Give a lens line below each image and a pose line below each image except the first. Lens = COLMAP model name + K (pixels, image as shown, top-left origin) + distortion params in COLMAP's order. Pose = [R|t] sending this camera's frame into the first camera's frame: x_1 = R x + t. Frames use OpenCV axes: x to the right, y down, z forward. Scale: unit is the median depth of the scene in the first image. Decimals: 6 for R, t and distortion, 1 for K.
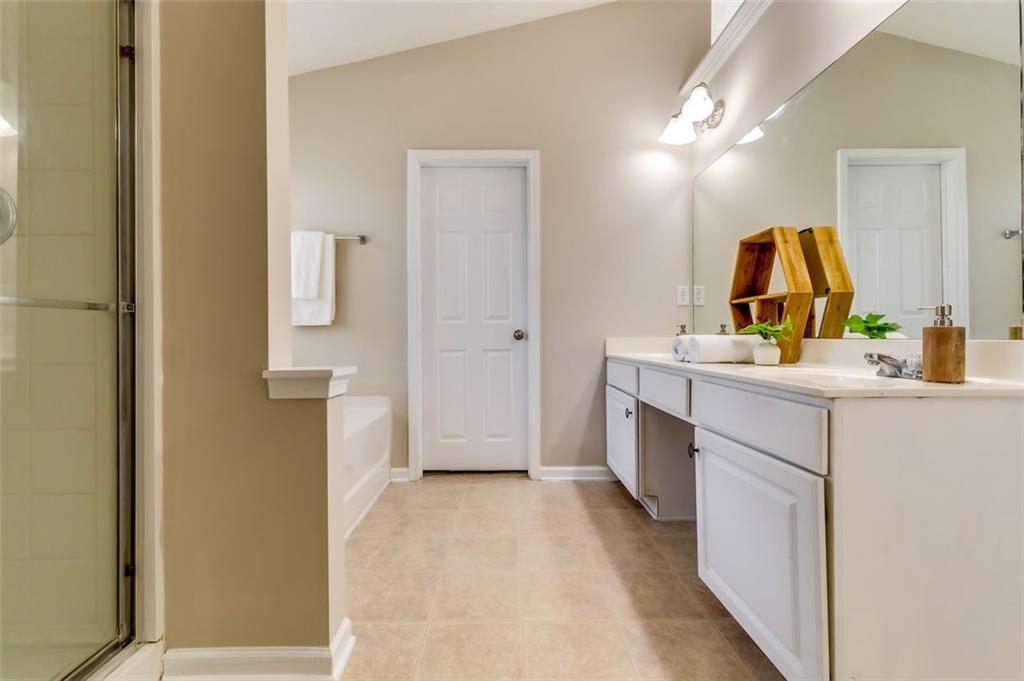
lens RADIAL K [[442.5, 0, 508.7], [0, 442.5, 337.9], [0, 0, 1]] dist [0.009070, 0.000244]
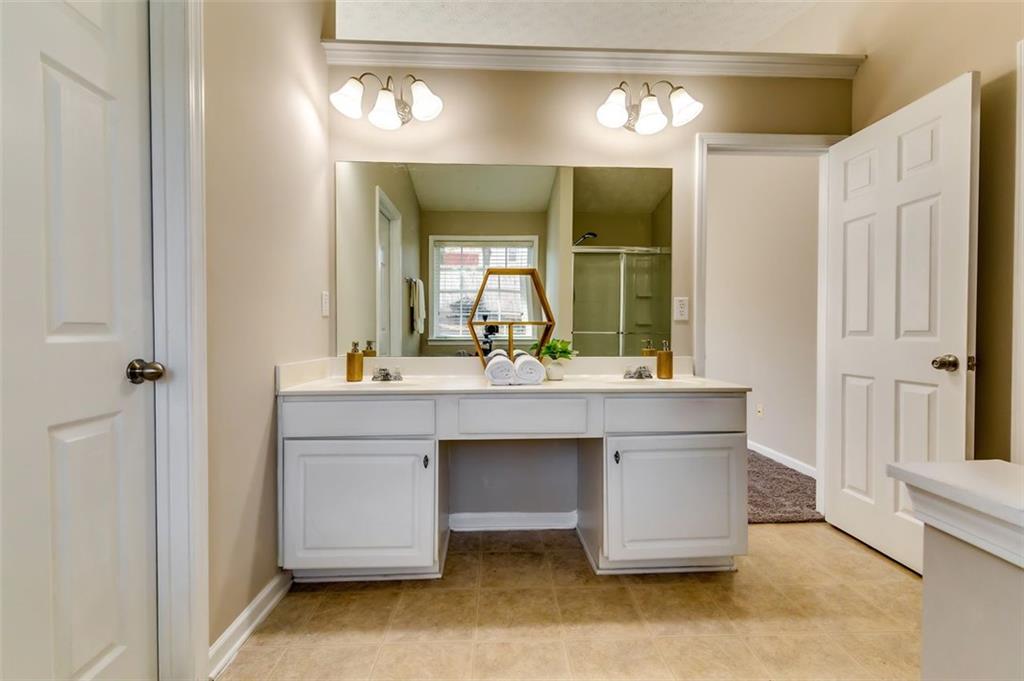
lens RADIAL K [[442.5, 0, 508.7], [0, 442.5, 337.9], [0, 0, 1]] dist [0.009070, 0.000244]
pose [[-0.041470, -0.006386, 0.999119, -0.558276], [0.002732, 0.999975, 0.006505, -0.055528], [-0.999136, 0.002999, -0.041452, 0.976168]]
